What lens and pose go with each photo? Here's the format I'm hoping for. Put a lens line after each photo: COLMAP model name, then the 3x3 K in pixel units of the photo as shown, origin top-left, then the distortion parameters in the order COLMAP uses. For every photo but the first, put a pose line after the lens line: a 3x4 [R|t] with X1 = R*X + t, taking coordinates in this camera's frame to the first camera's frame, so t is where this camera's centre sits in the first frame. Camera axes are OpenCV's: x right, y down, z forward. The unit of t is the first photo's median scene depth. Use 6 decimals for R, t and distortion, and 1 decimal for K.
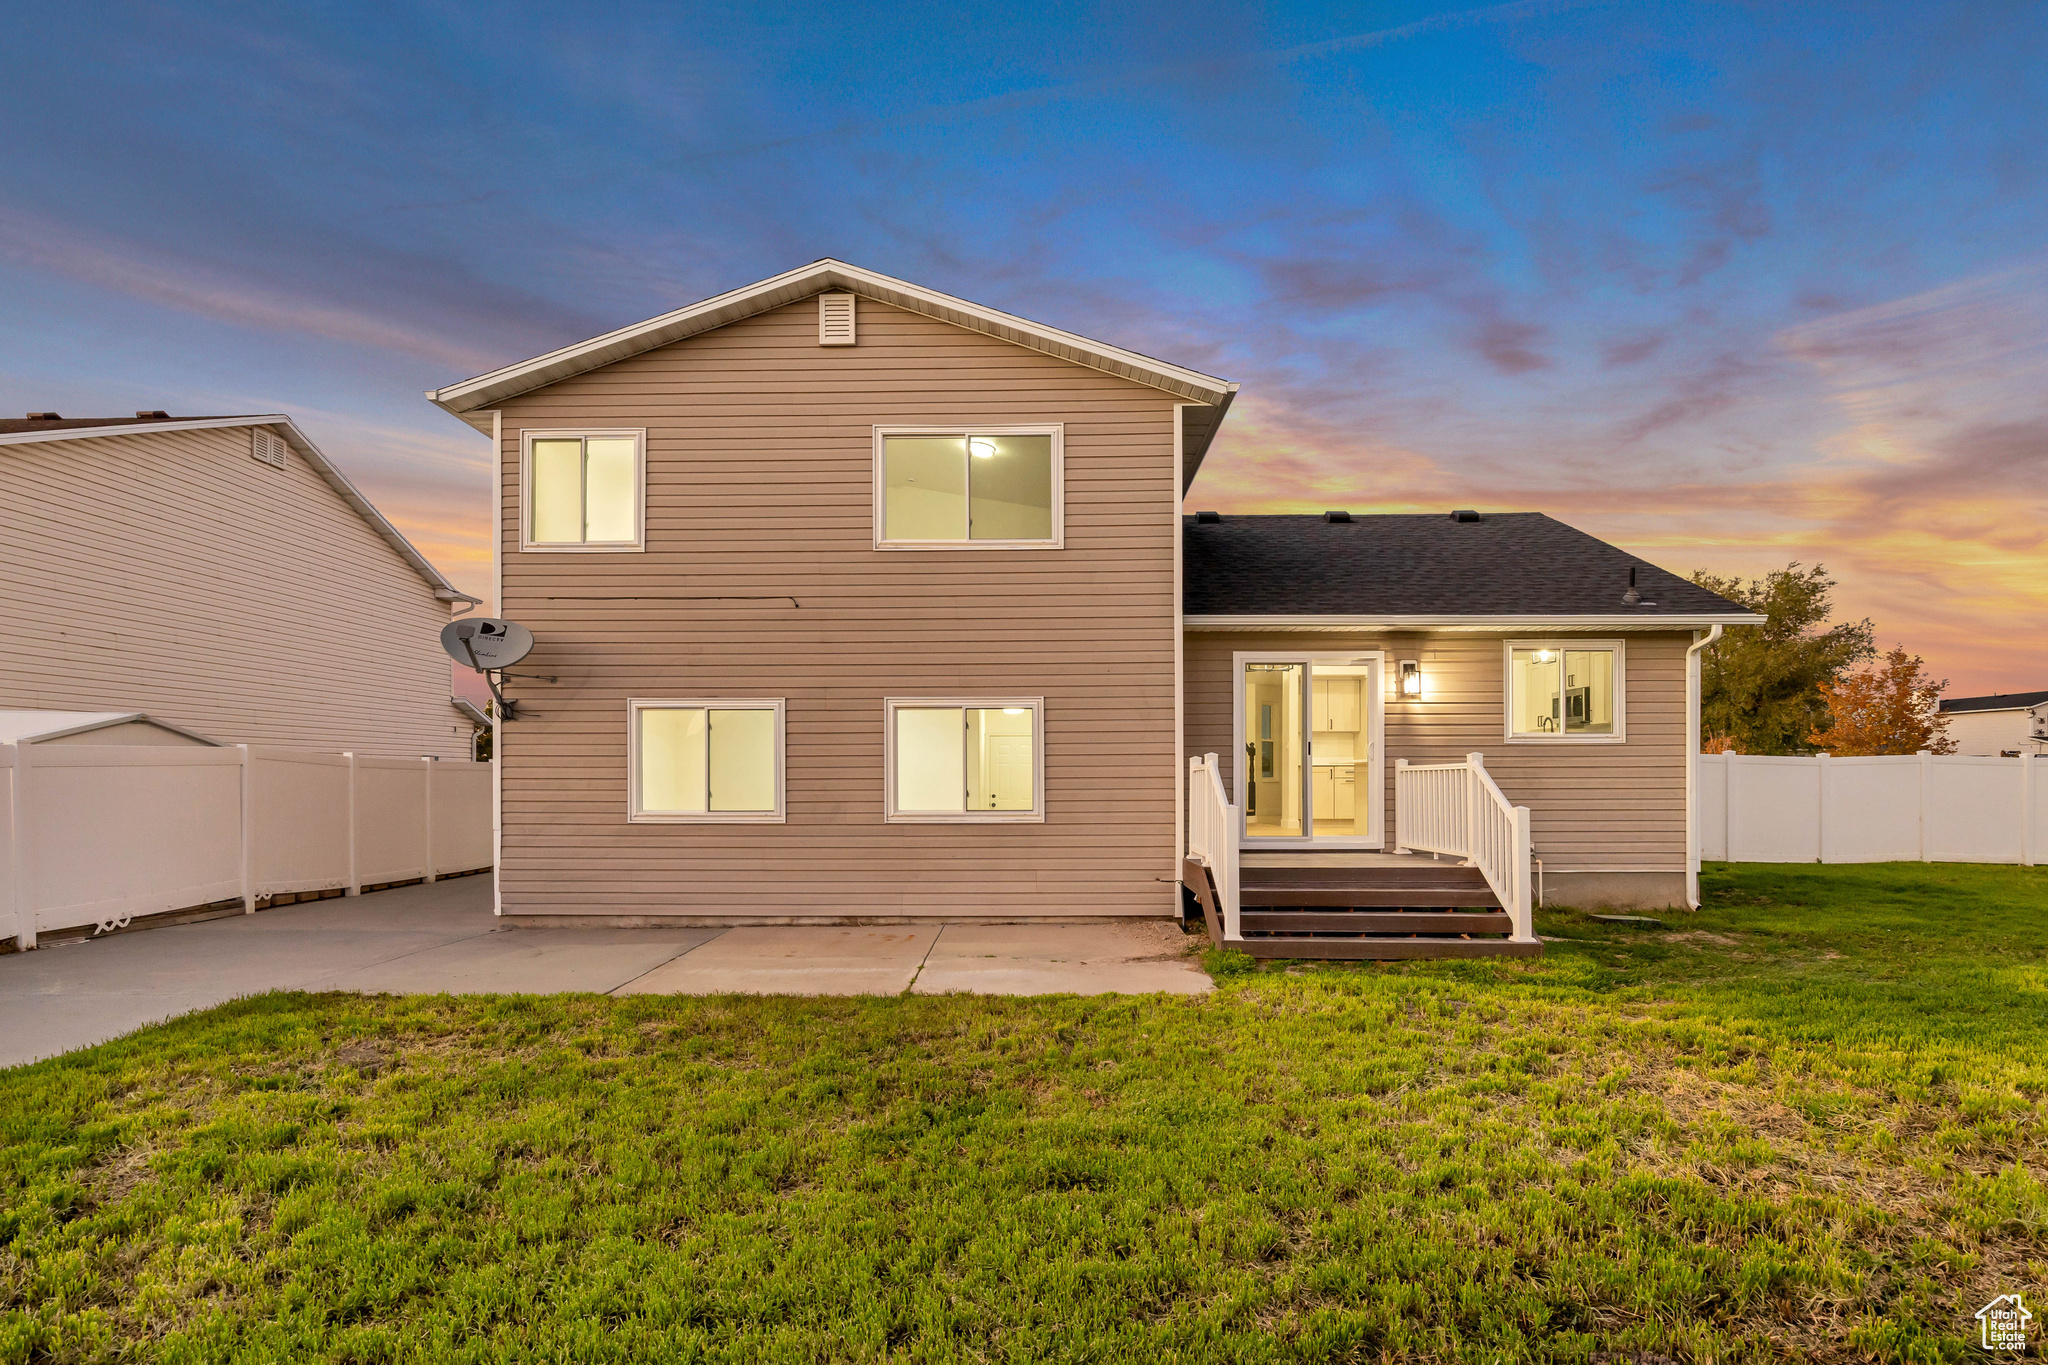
lens RADIAL K [[1018.2, 0, 1026.8], [0, 1018.2, 771.4], [0, 0, 1]] dist [-0.014289, -0.000105]
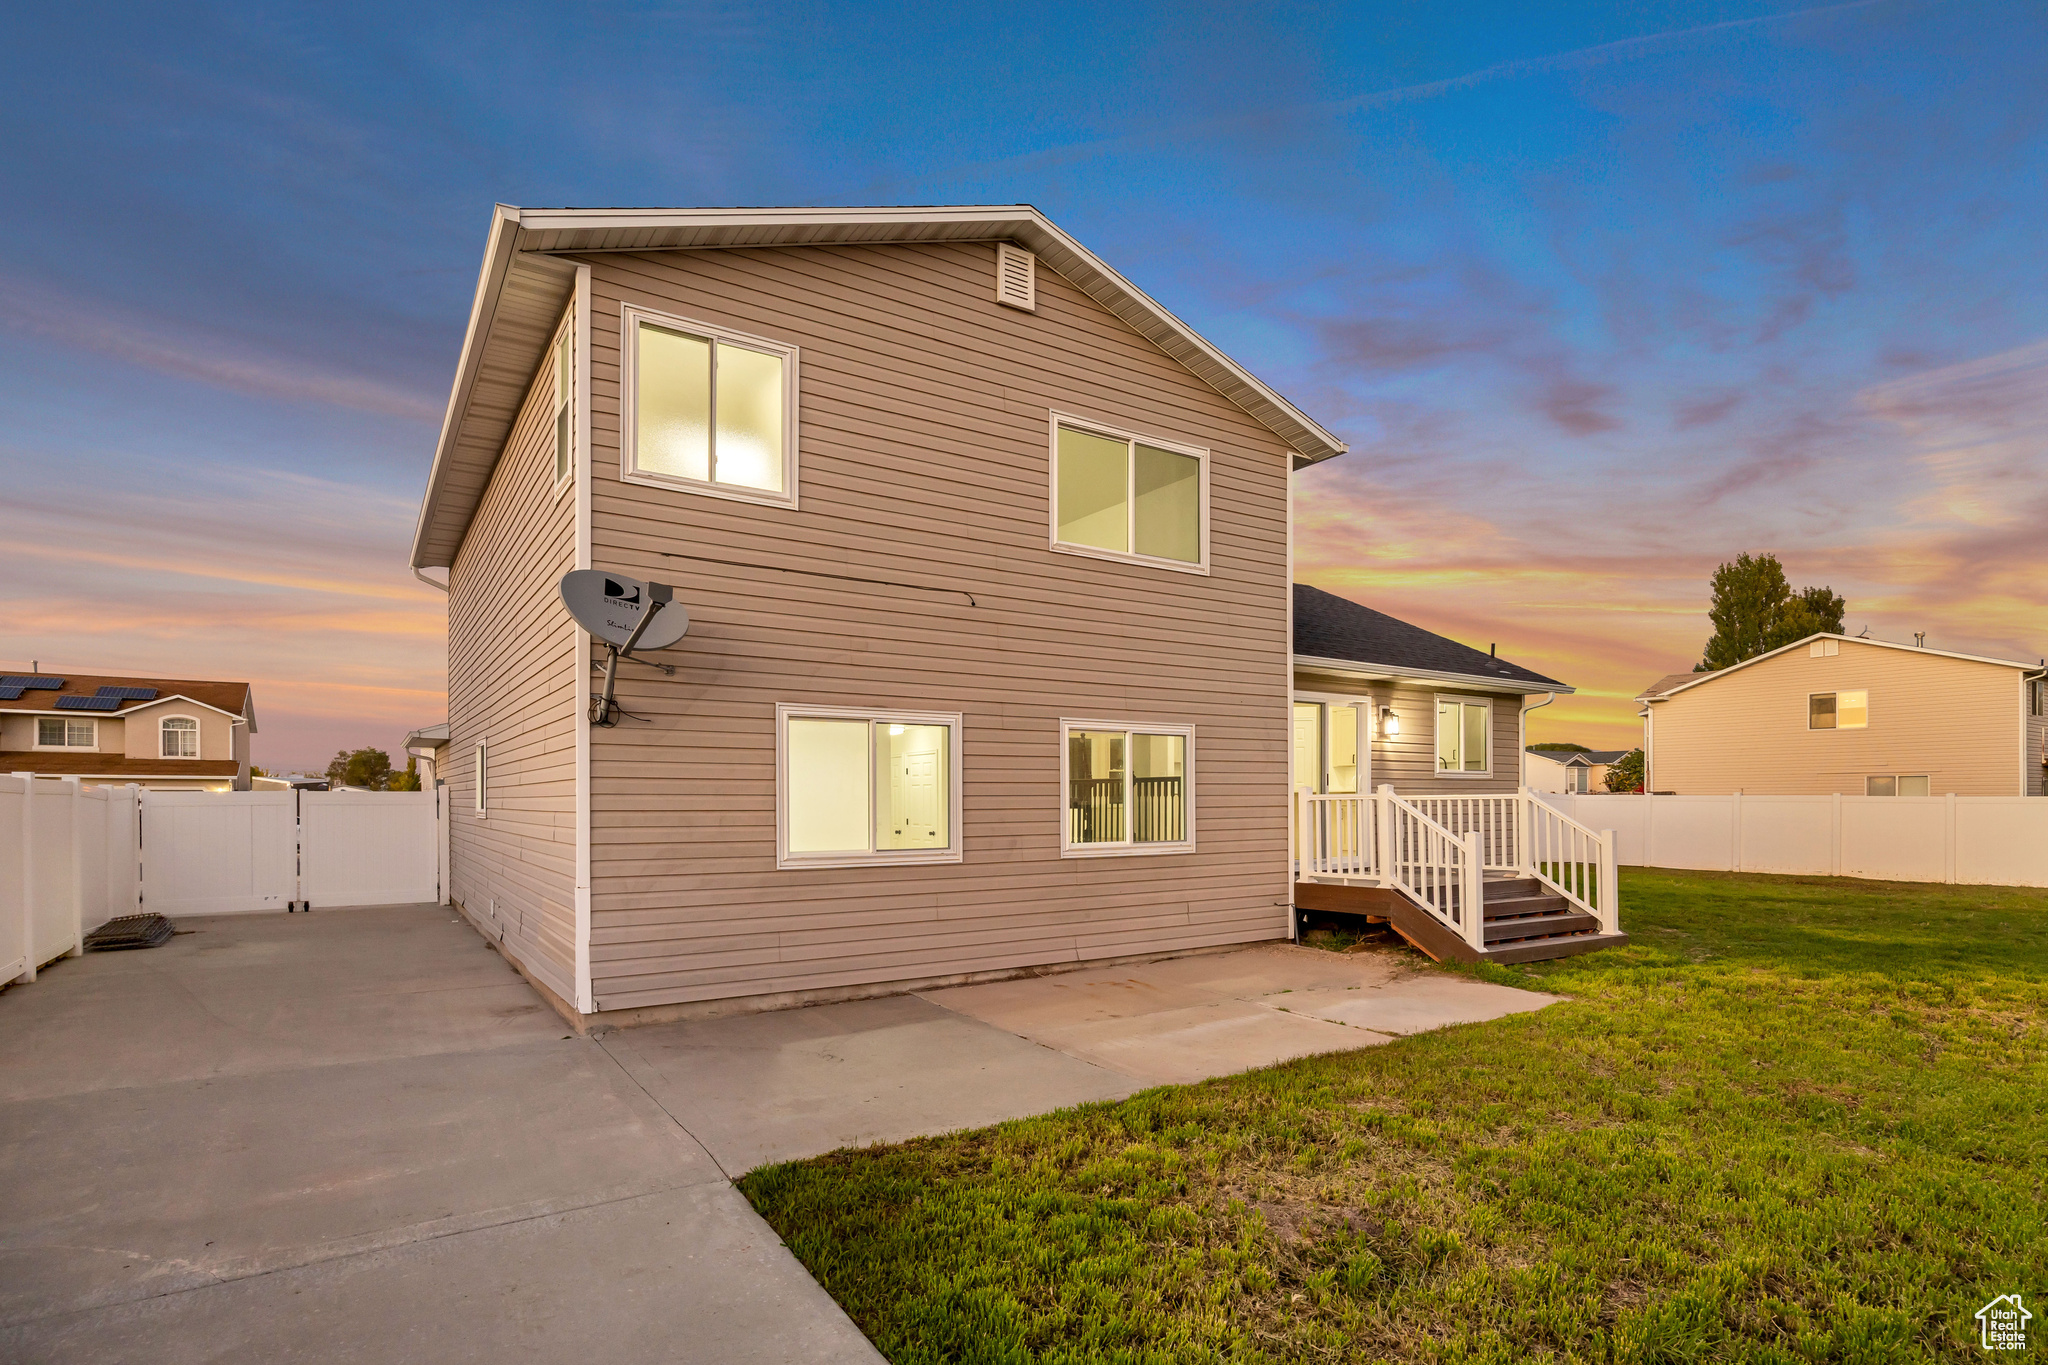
lens RADIAL K [[1010.4, 0, 1009.2], [0, 1010.4, 796.8], [0, 0, 1]] dist [-0.013648, -0.000108]
pose [[0.829633, 0.002118, 0.558305, -0.666045], [-0.003337, 0.999994, 0.001165, -0.004301], [-0.558299, -0.002830, 0.829635, 0.289269]]
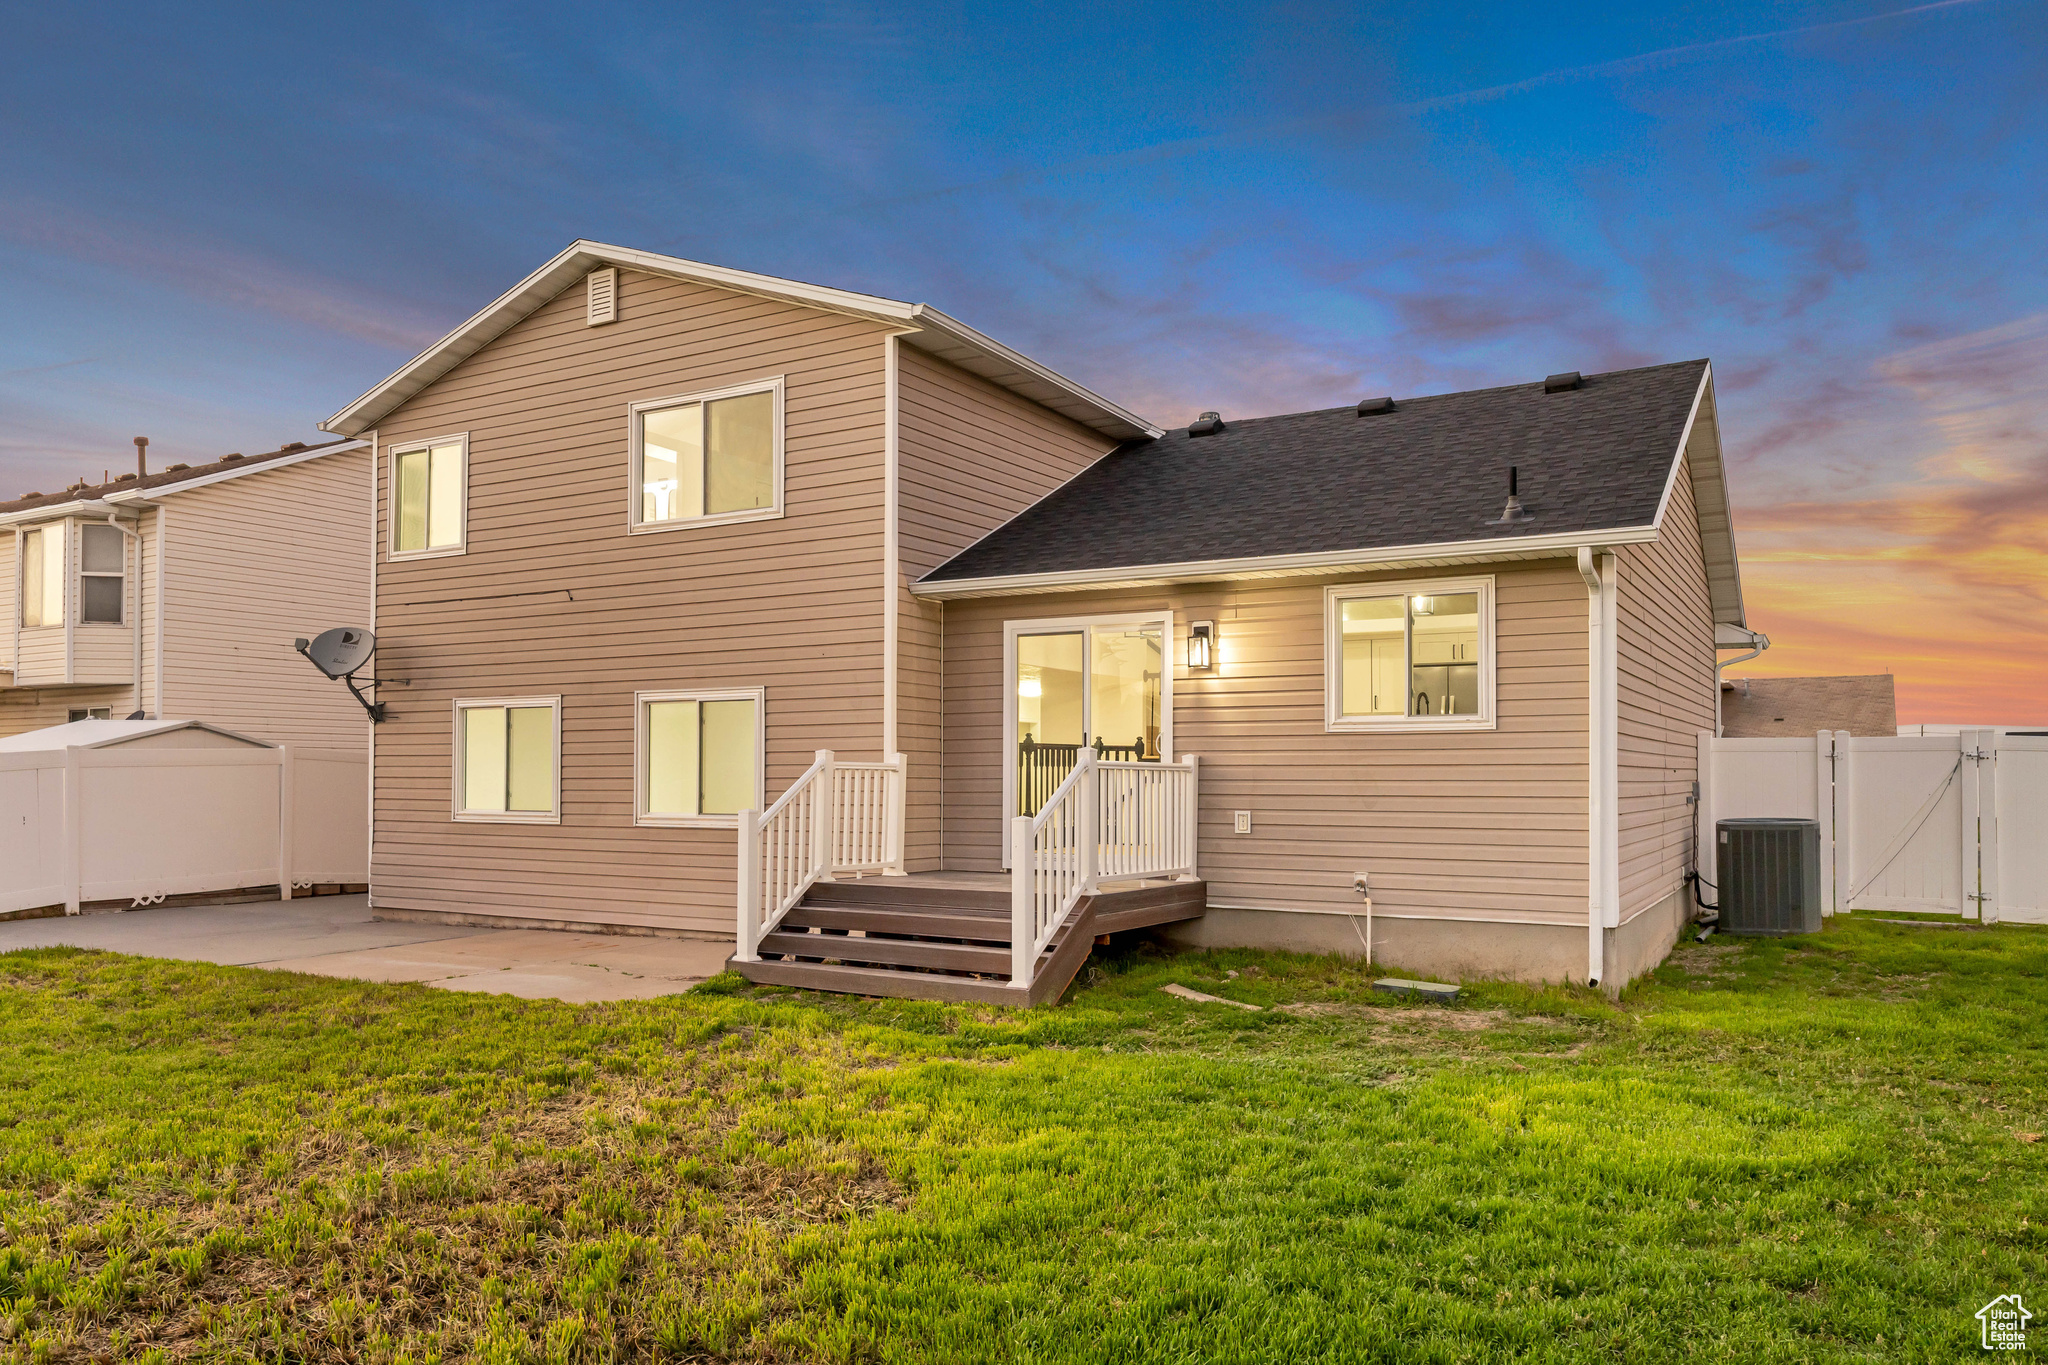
lens RADIAL K [[1461.2, 0, 1022.1], [0, 1461.2, 734.3], [0, 0, 1]] dist [0.000306, 0.002194]
pose [[0.869850, -0.011770, -0.493176, 0.826516], [-0.000130, 0.999710, -0.024087, -0.001104], [0.493316, 0.021016, 0.869596, 0.008195]]
